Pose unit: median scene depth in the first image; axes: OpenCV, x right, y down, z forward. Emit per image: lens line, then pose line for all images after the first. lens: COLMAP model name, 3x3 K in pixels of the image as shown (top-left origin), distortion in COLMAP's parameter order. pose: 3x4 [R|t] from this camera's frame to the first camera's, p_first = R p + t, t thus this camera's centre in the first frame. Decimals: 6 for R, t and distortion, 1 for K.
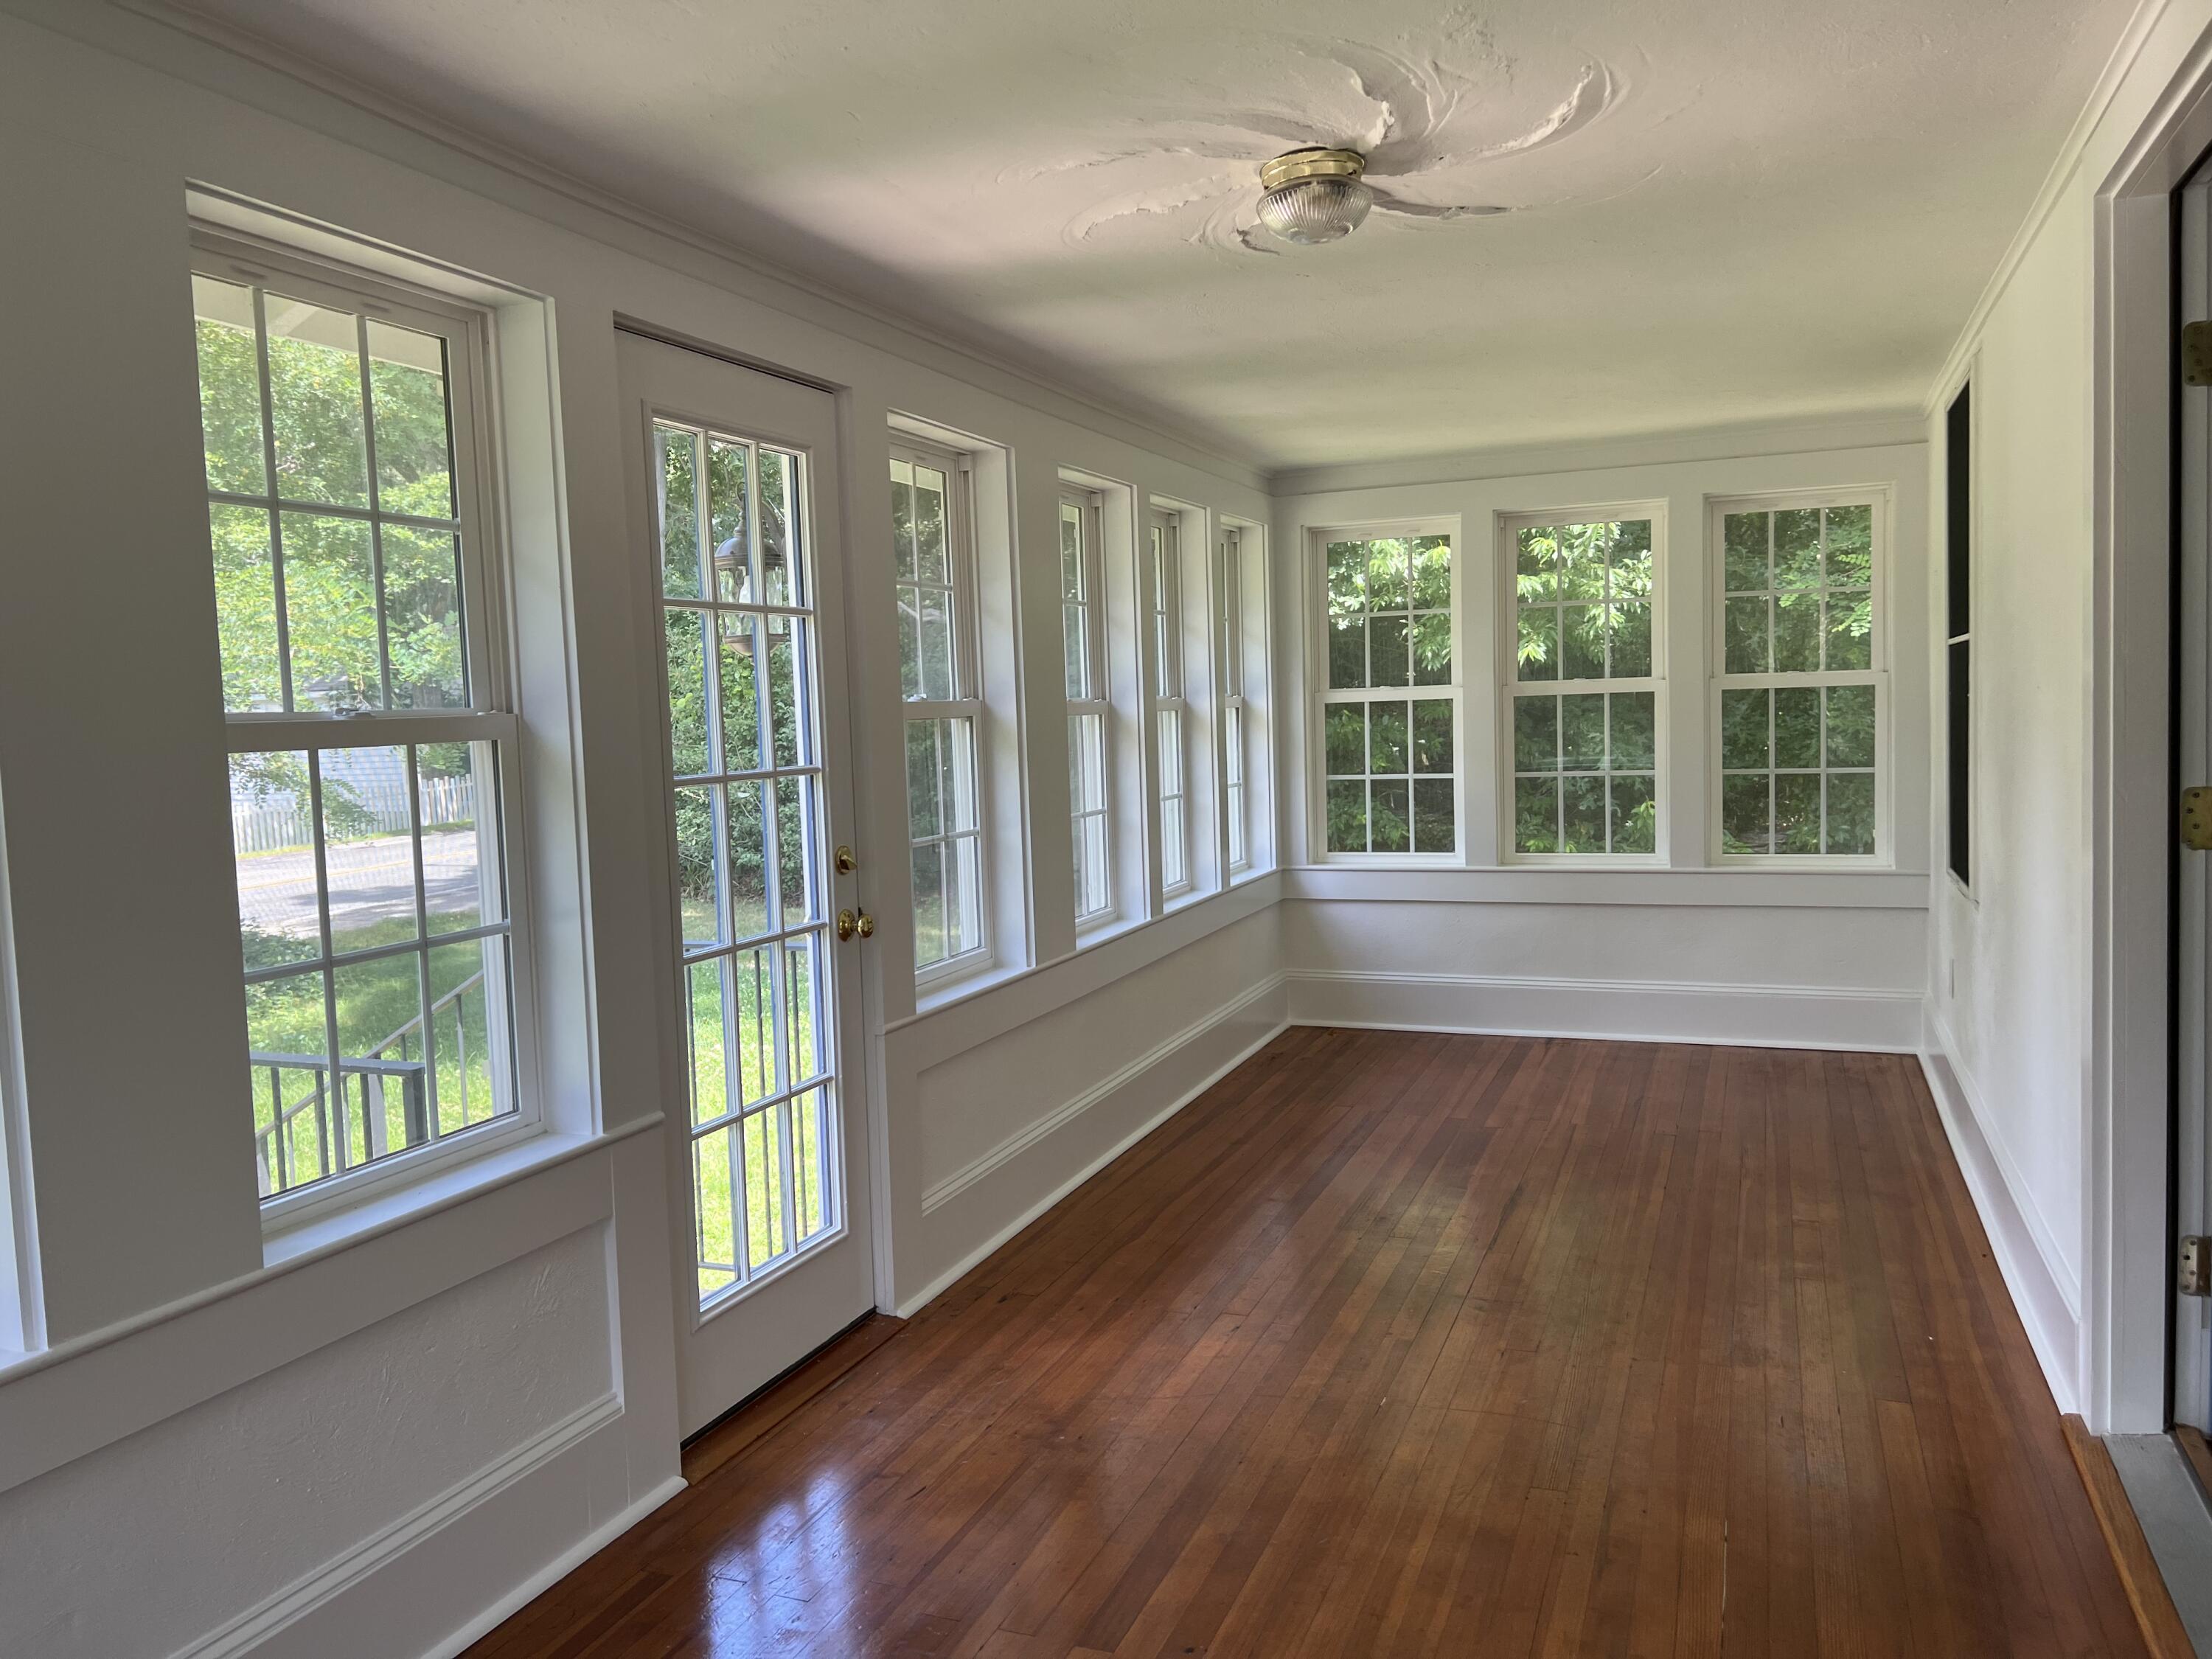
lens RADIAL K [[1676.1, 0, 1103.8], [0, 1676.1, 826.1], [0, 0, 1]] dist [0.054427, -0.062752]
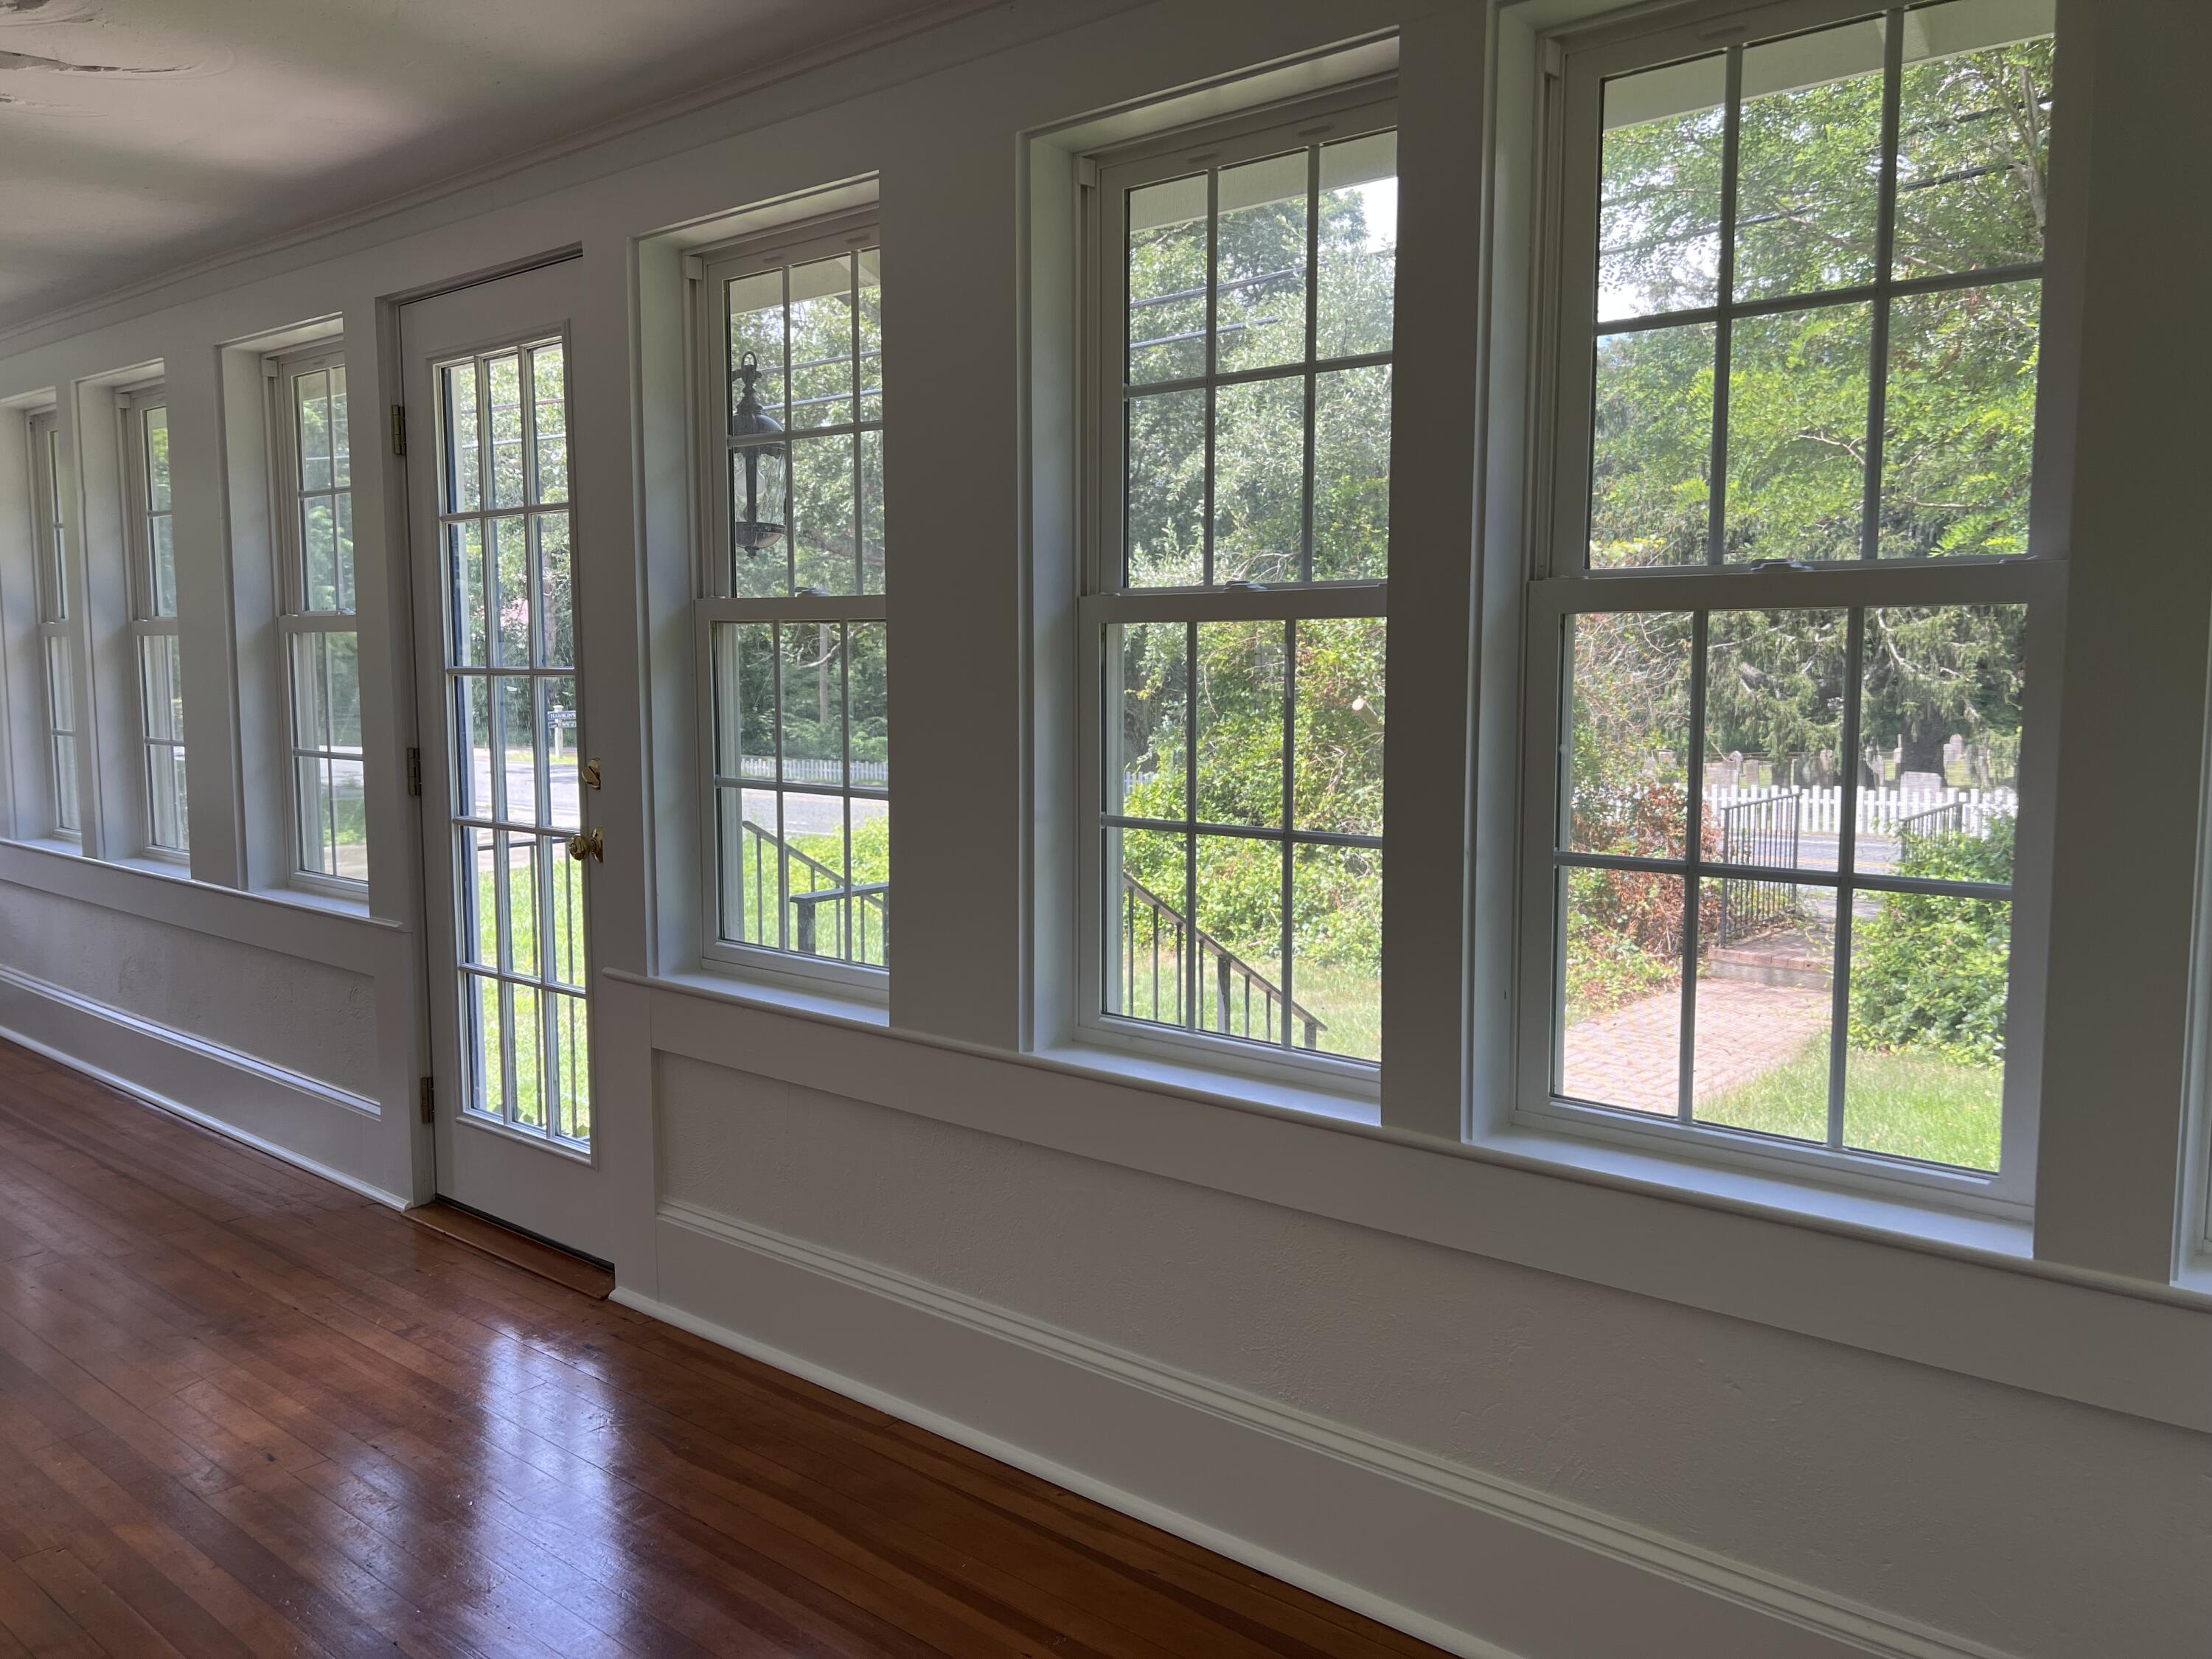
lens RADIAL K [[1676.1, 0, 1103.8], [0, 1676.1, 823.9], [0, 0, 1]] dist [0.054427, -0.062752]
pose [[-0.318152, 0.129438, -0.939162, 0.632901], [-0.063986, 0.985445, 0.157493, -0.116162], [0.945878, 0.110199, -0.305240, 1.564272]]
